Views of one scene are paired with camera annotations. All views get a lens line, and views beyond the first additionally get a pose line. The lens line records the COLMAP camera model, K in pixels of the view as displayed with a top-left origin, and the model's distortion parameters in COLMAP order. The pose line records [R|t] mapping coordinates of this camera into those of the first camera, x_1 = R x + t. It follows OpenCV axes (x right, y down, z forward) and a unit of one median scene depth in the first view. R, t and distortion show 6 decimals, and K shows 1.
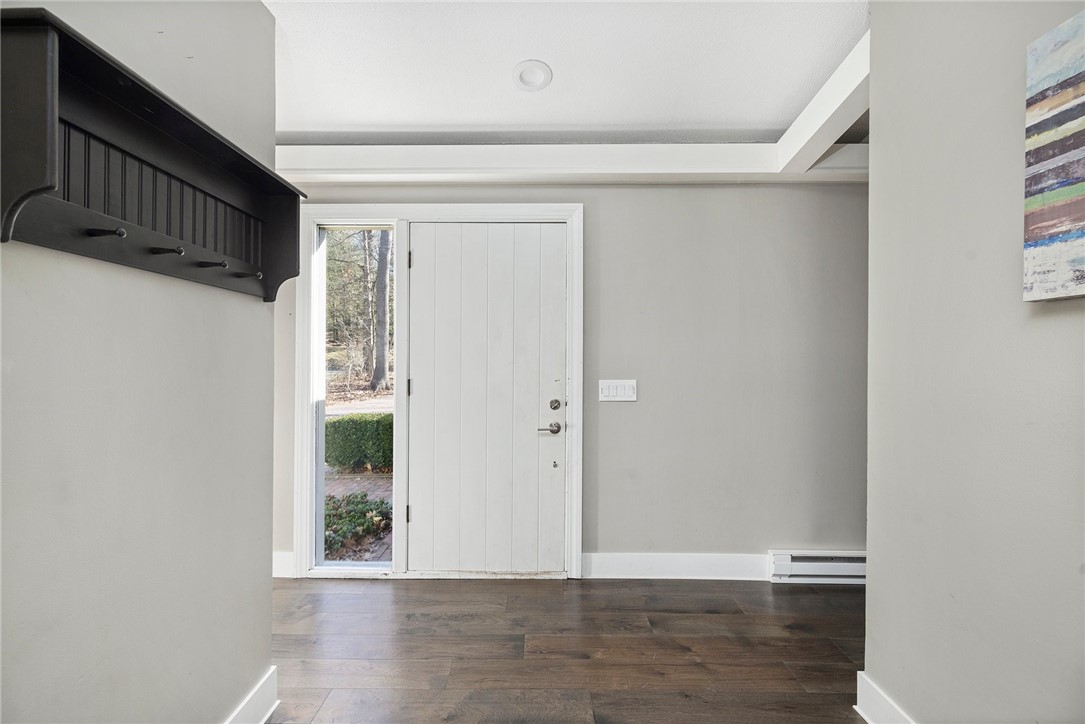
lens RADIAL K [[453.9, 0, 538.1], [0, 453.9, 359.5], [0, 0, 1]] dist [0.001418, -0.000207]
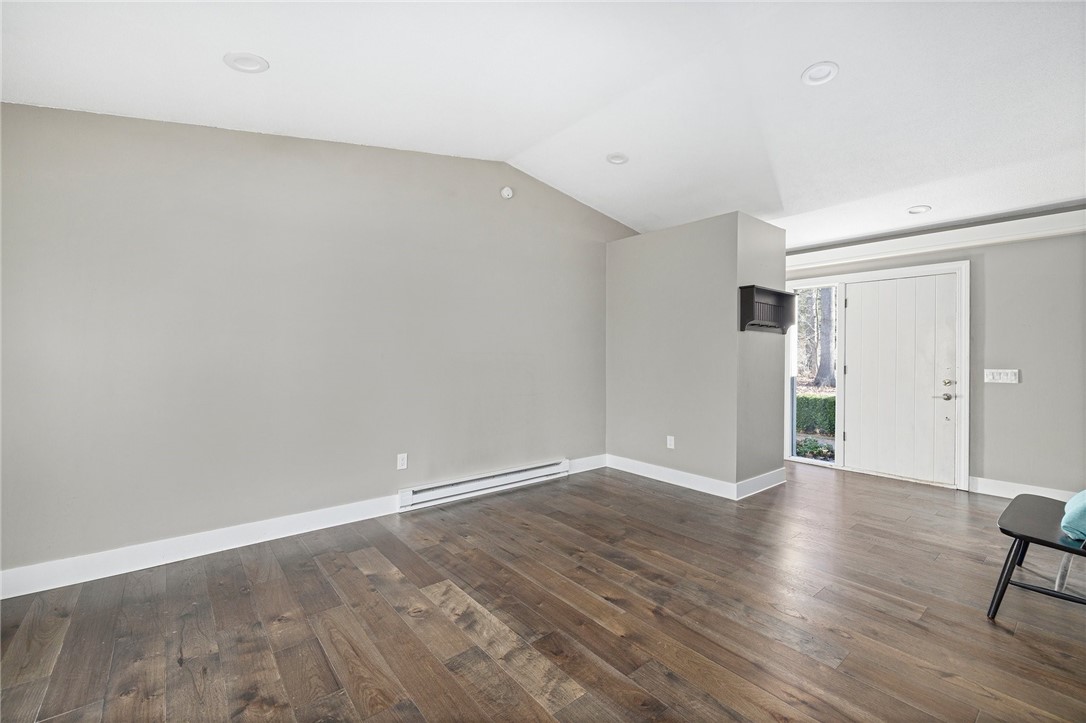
lens RADIAL K [[454.3, 0, 531.6], [0, 454.3, 357.3], [0, 0, 1]] dist [0.001418, -0.000207]
pose [[0.616204, 0.002797, -0.787581, 0.405798], [-0.002188, 0.999996, 0.001840, 0.006185], [0.787583, 0.000589, 0.616208, -1.209054]]
